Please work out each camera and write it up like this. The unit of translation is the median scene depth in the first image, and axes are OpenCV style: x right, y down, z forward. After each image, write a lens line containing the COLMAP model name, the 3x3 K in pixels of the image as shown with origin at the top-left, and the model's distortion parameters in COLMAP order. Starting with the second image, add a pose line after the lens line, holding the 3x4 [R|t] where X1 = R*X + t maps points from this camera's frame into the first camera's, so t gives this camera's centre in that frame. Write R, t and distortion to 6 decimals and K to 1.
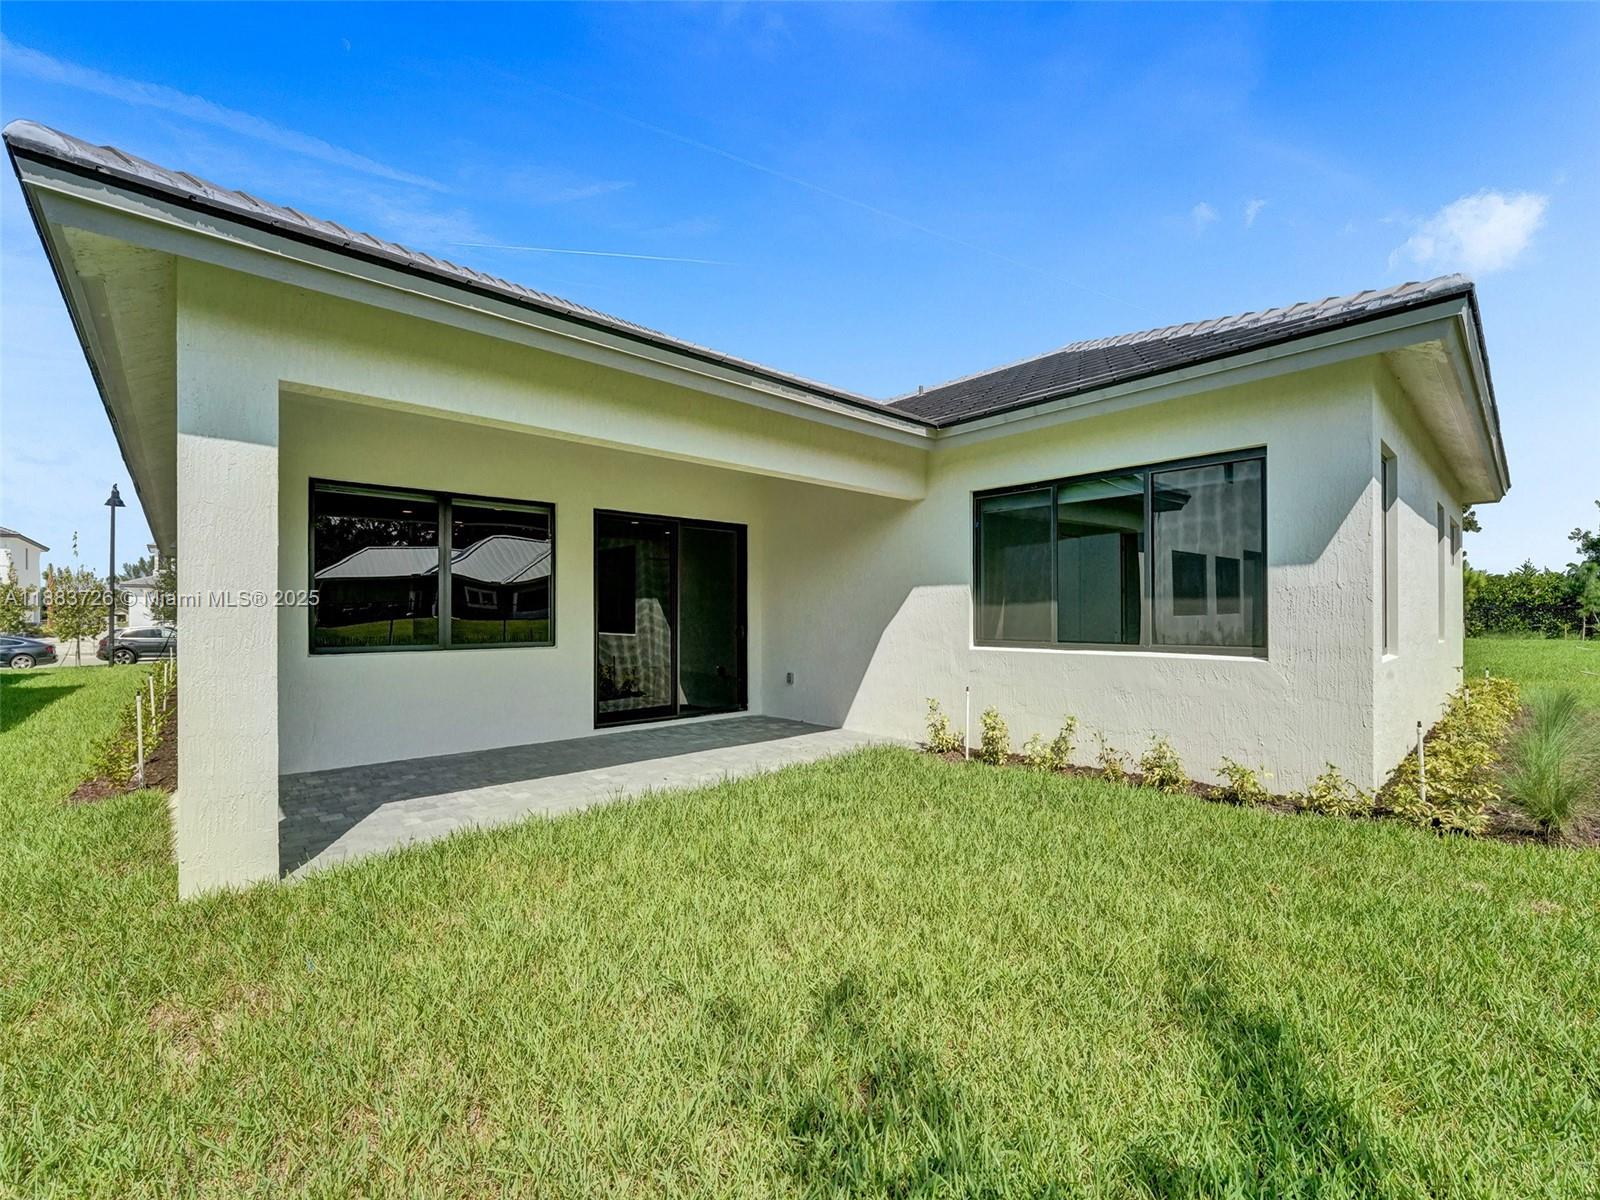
lens RADIAL K [[668.8, 0, 793.5], [0, 668.8, 614.2], [0, 0, 1]] dist [0.000239, -0.000095]
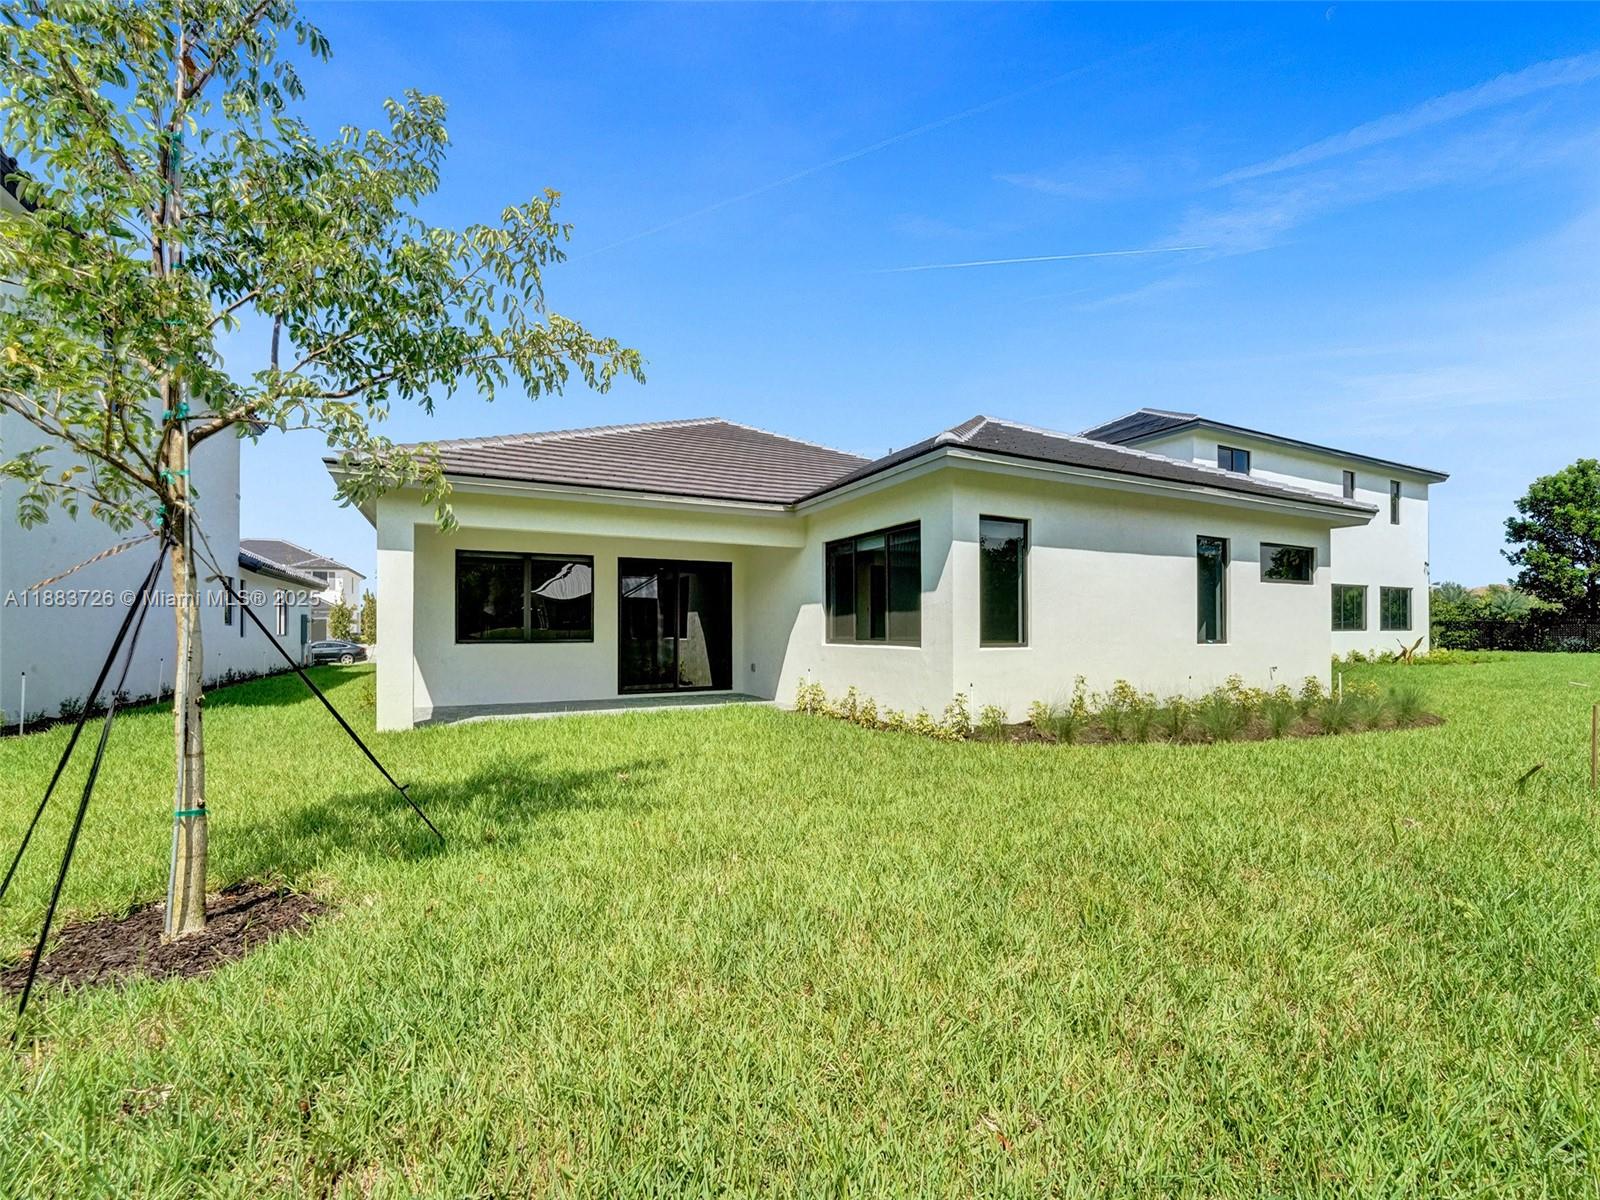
lens RADIAL K [[649.9, 0, 800.0], [0, 649.9, 600.0], [0, 0, 1]] dist [-0.035349, -0.000018]
pose [[0.970425, -0.010428, -0.241176, 0.562415], [0.000386, 0.999132, -0.041648, 0.010838], [0.241401, 0.040323, 0.969587, -0.449292]]
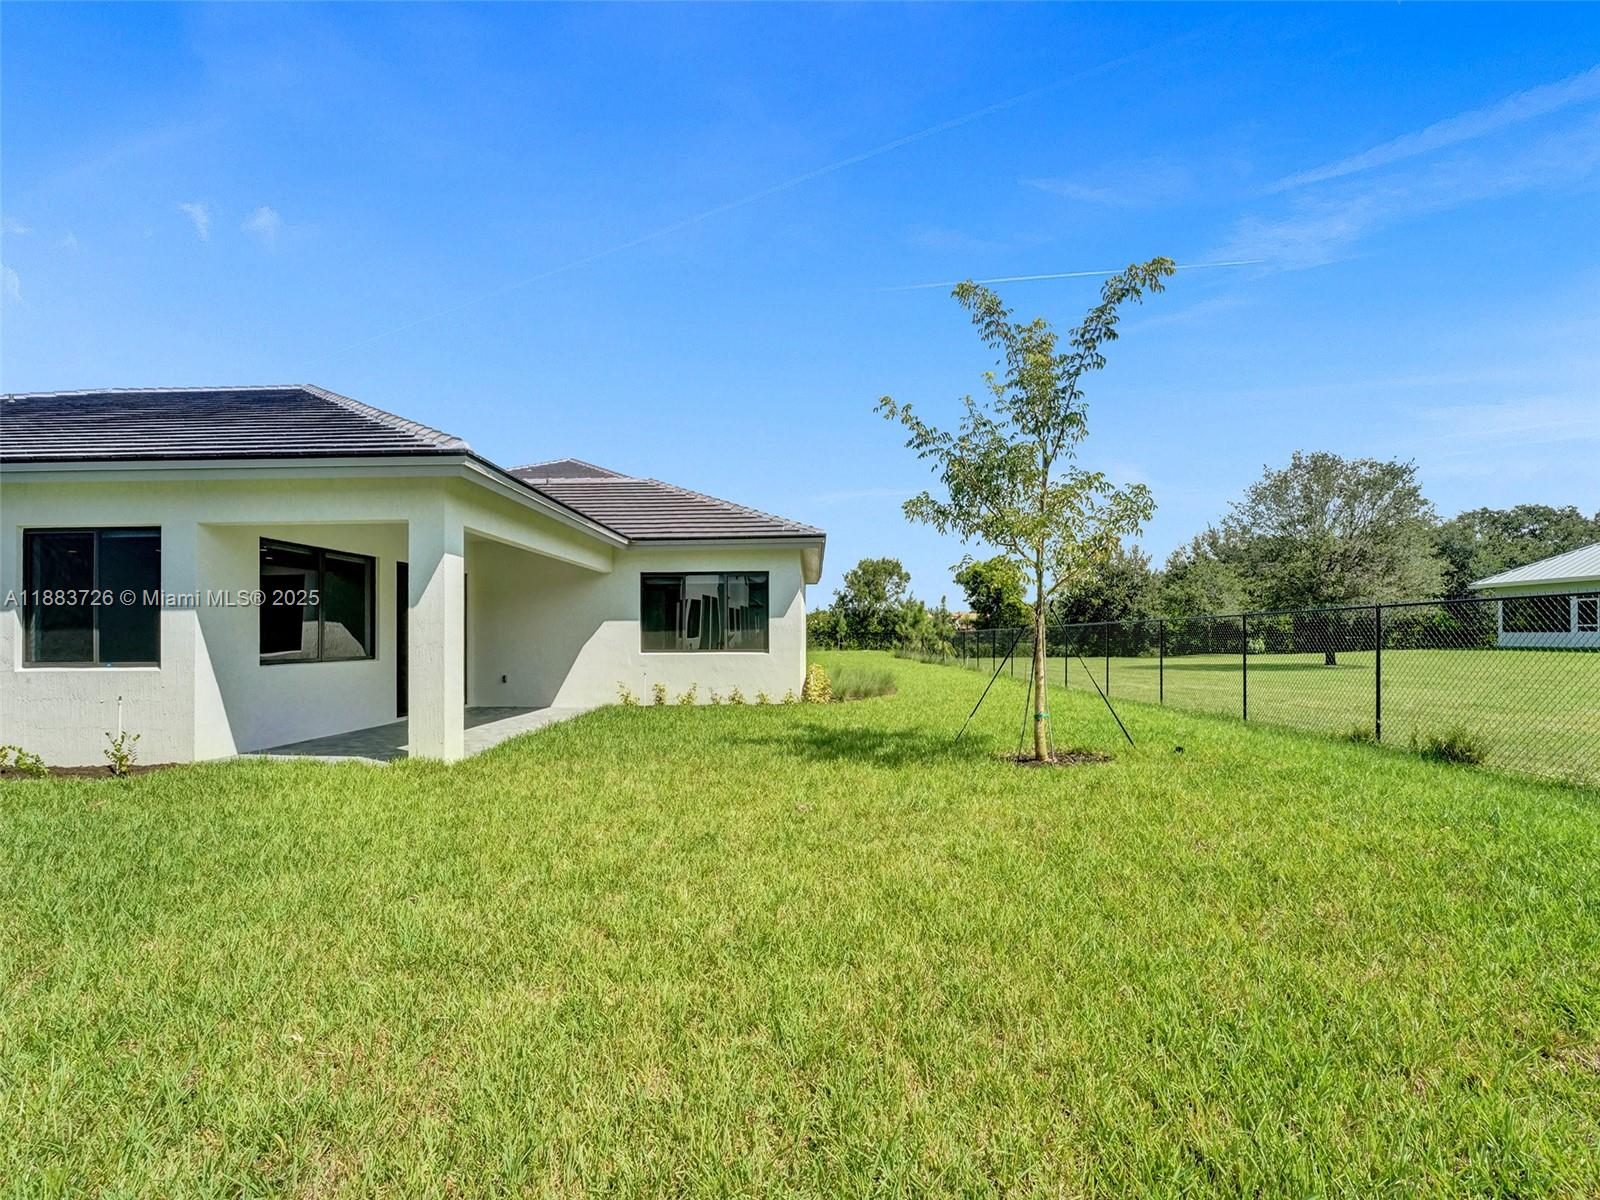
lens RADIAL K [[668.8, 0, 793.5], [0, 668.8, 614.2], [0, 0, 1]] dist [0.000239, -0.000095]
pose [[0.692480, 0.024458, 0.721023, -0.792257], [0.000102, 0.999422, -0.034000, 0.001963], [-0.721437, 0.023618, 0.692077, -0.627689]]
